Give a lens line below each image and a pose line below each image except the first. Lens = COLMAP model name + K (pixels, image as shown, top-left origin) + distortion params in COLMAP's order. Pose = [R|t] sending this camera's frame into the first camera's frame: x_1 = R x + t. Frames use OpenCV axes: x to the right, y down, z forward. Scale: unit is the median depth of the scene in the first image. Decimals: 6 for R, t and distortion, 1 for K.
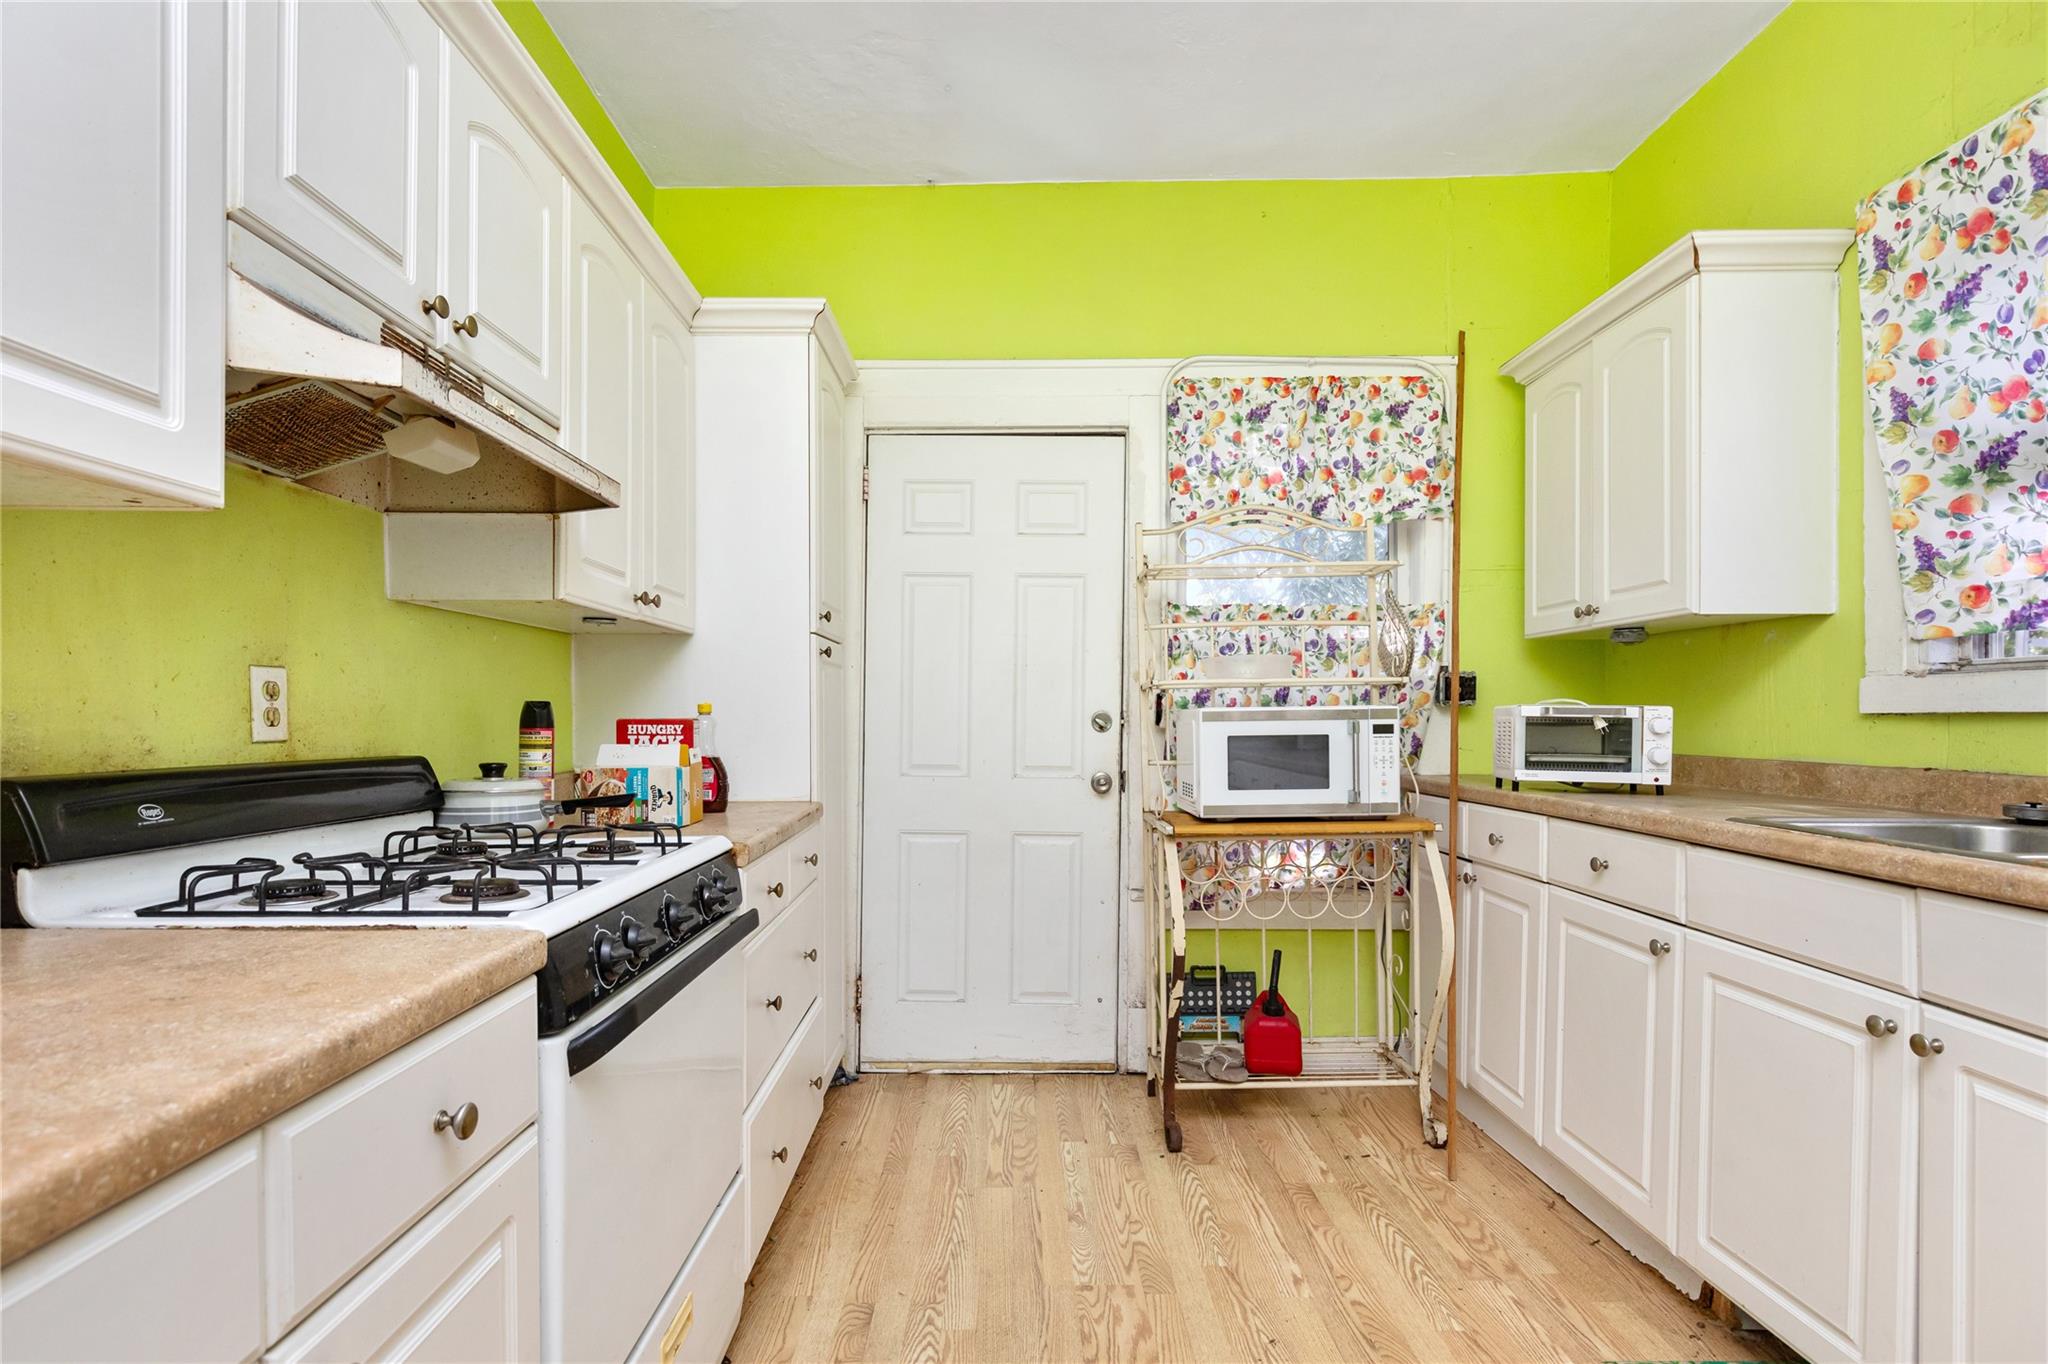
lens RADIAL K [[995.1, 0, 1016.2], [0, 995.1, 727.6], [0, 0, 1]] dist [-0.004767, 0.000376]
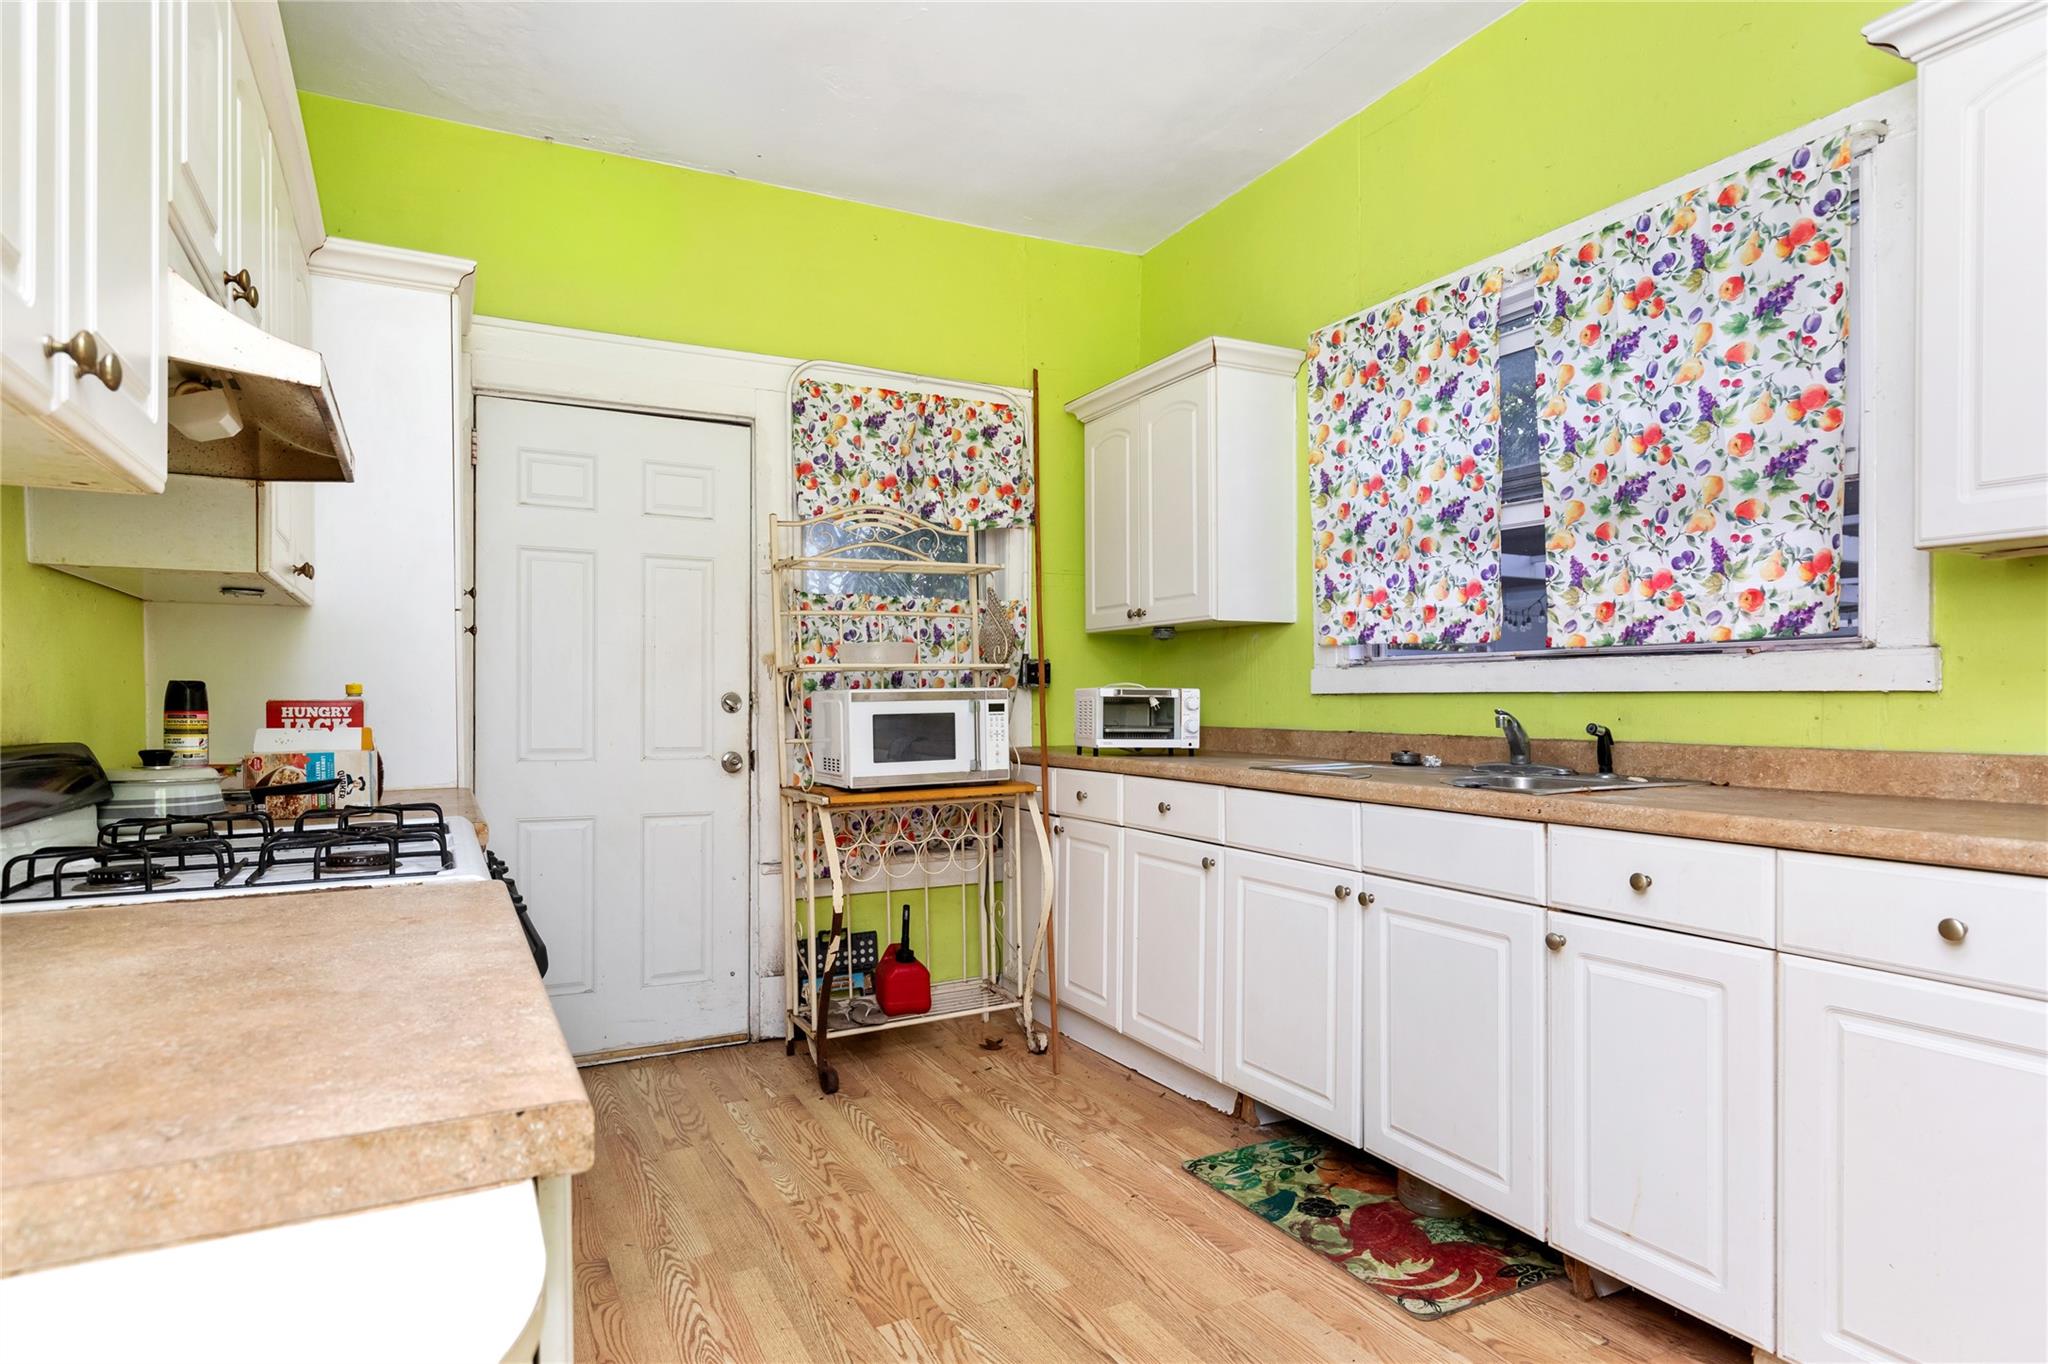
lens RADIAL K [[1087.4, 0, 1016.7], [0, 1087.4, 710.2], [0, 0, 1]] dist [-0.004084, 0.000011]
pose [[0.886605, -0.007386, 0.462469, -0.205360], [0.007948, 0.999968, 0.000733, 0.003763], [-0.462459, 0.003026, 0.886635, -0.157086]]
